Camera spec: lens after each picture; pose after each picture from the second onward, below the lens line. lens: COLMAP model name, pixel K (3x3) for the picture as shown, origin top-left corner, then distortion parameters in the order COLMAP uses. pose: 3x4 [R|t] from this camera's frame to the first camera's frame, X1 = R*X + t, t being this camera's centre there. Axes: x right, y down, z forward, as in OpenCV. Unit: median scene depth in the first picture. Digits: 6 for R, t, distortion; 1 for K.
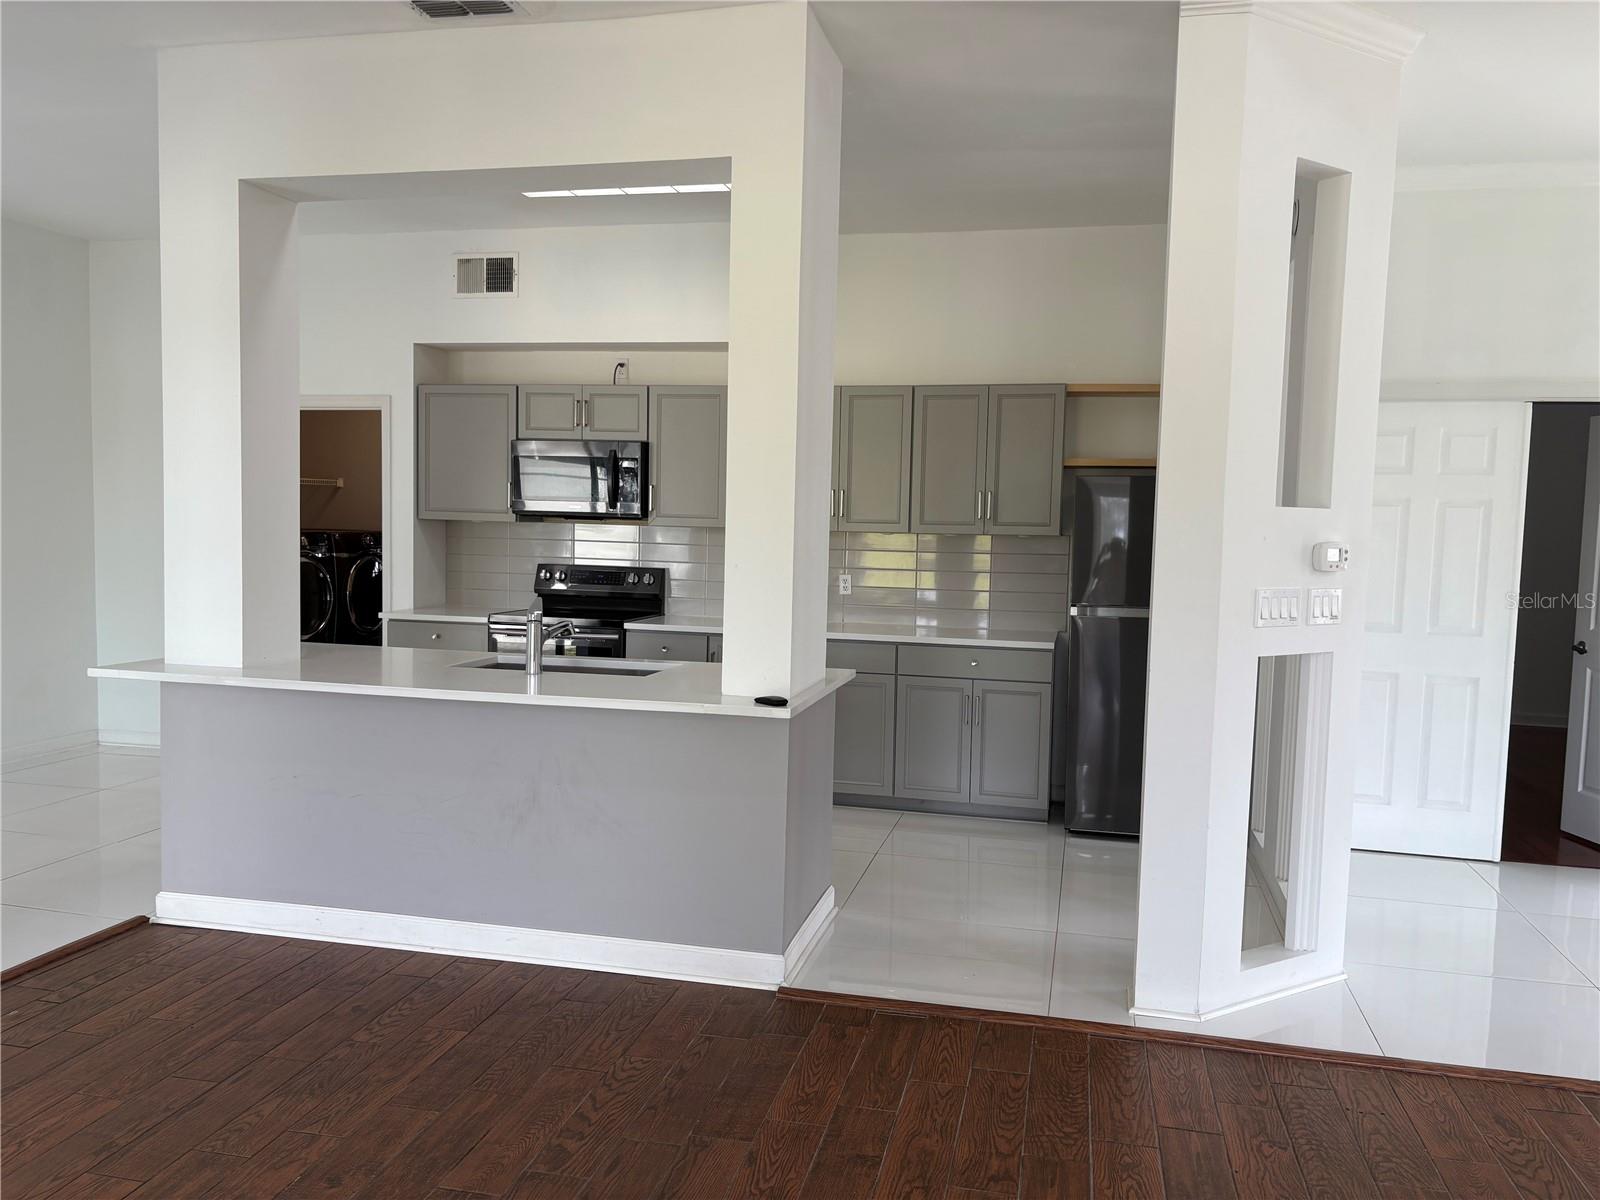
lens RADIAL K [[1214.7, 0, 798.0], [0, 1214.7, 611.3], [0, 0, 1]] dist [0.067131, -0.091883]
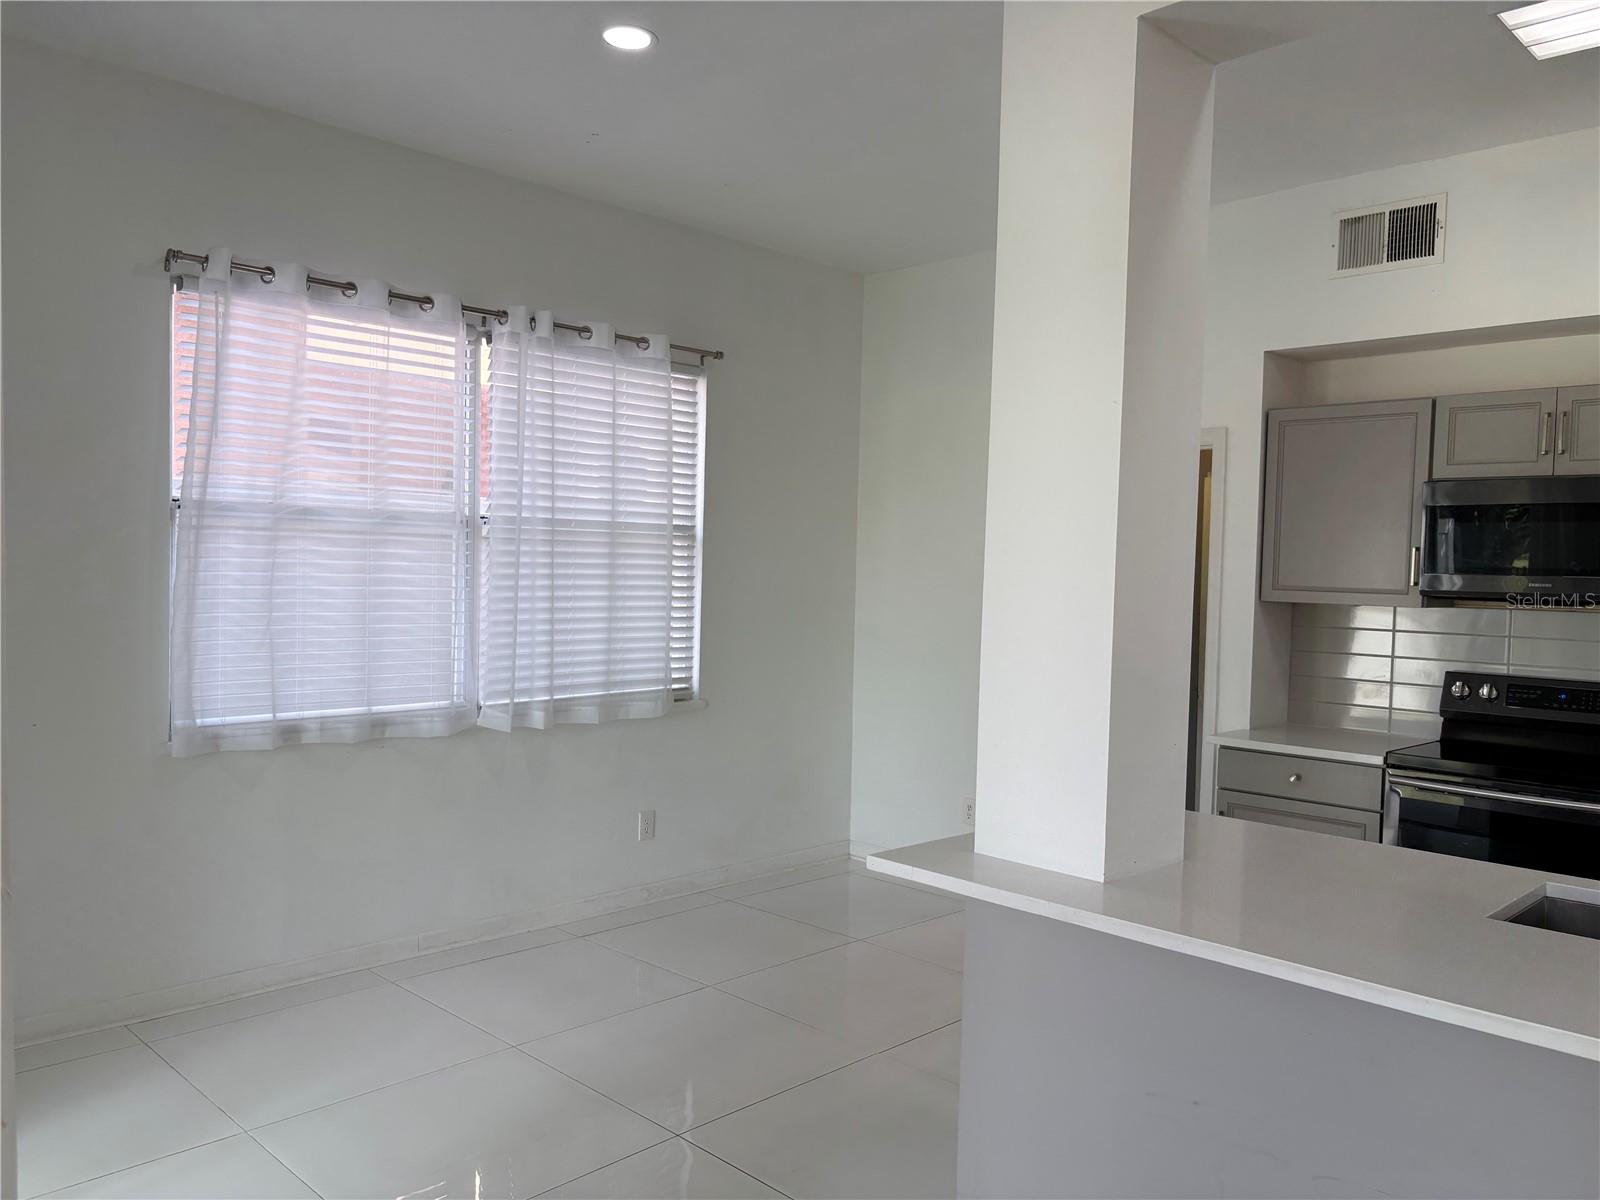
lens RADIAL K [[1214.7, 0, 798.0], [0, 1214.7, 611.3], [0, 0, 1]] dist [0.067131, -0.091883]
pose [[0.852888, 0.015093, -0.521876, -0.173740], [-0.044602, 0.998034, -0.044028, -0.027821], [0.520186, 0.060828, 0.851884, 0.273434]]
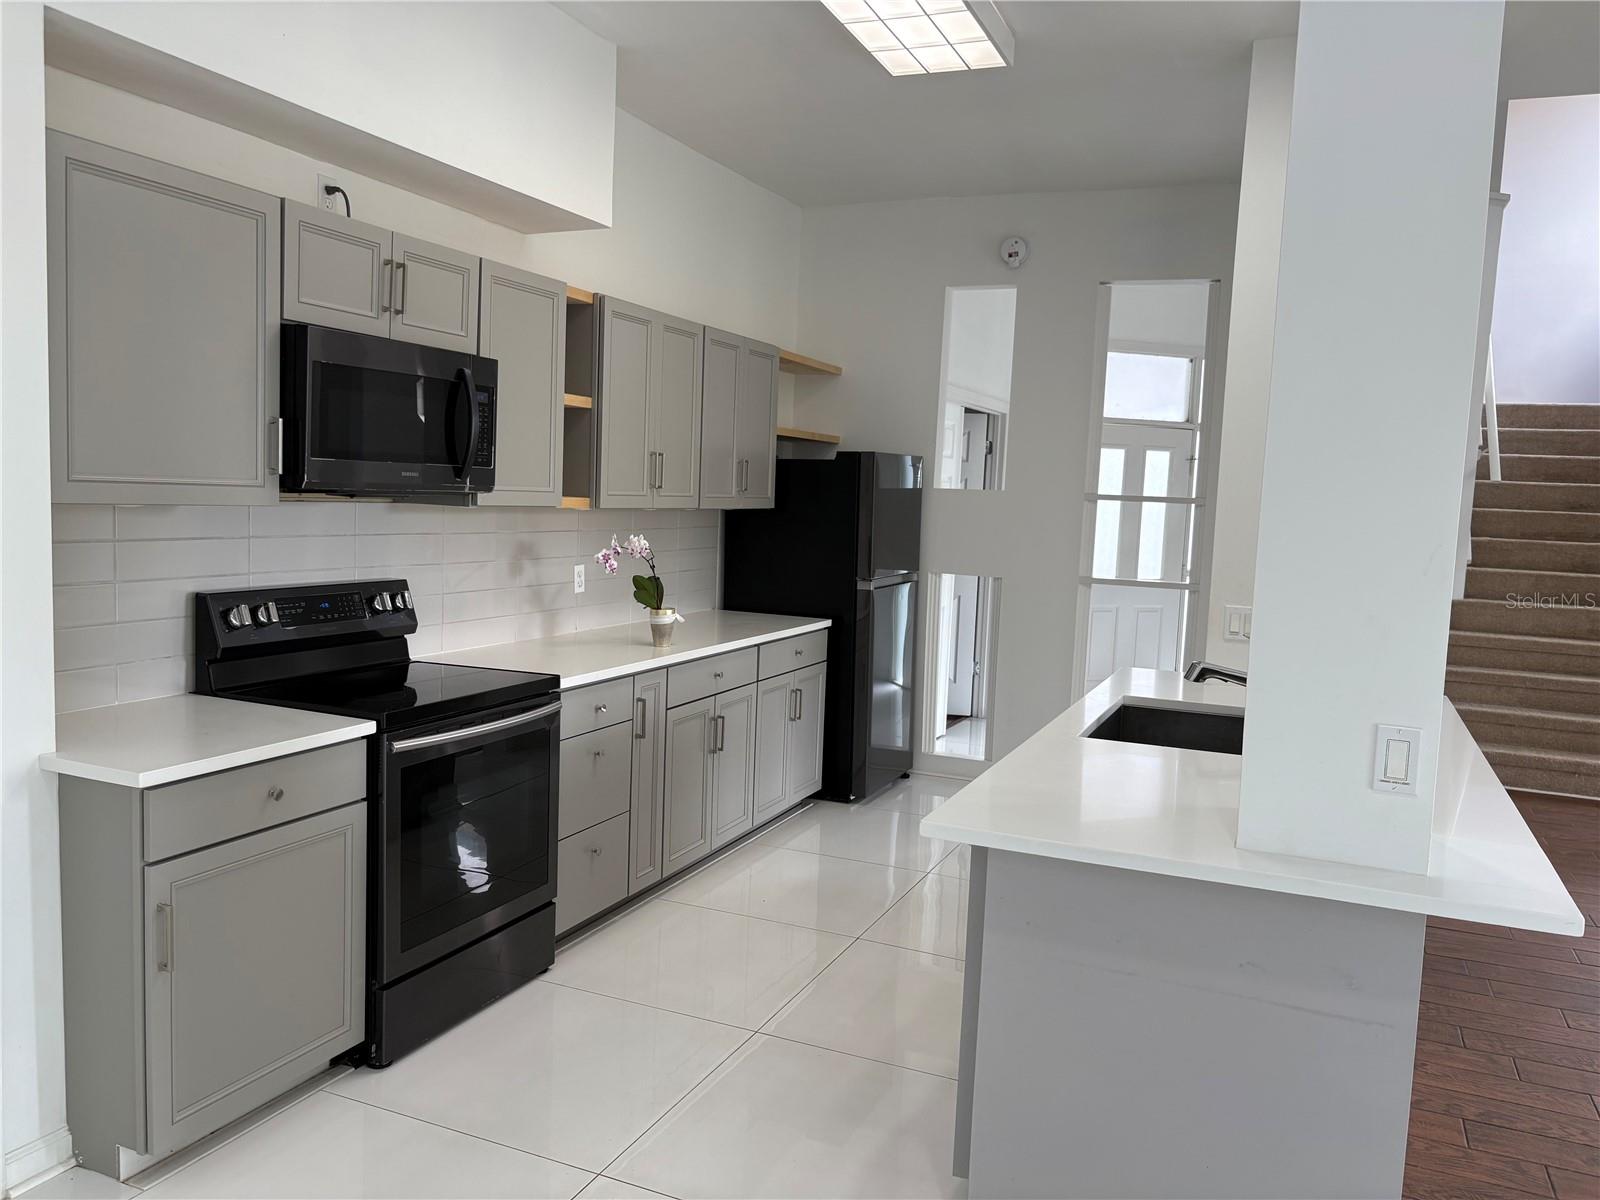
lens RADIAL K [[1214.7, 0, 798.0], [0, 1214.7, 611.3], [0, 0, 1]] dist [0.067131, -0.091883]
pose [[0.168984, -0.112581, 0.979168, -0.636085], [0.042169, 0.993371, 0.106937, -0.073448], [-0.984716, 0.023219, 0.172611, 0.723716]]
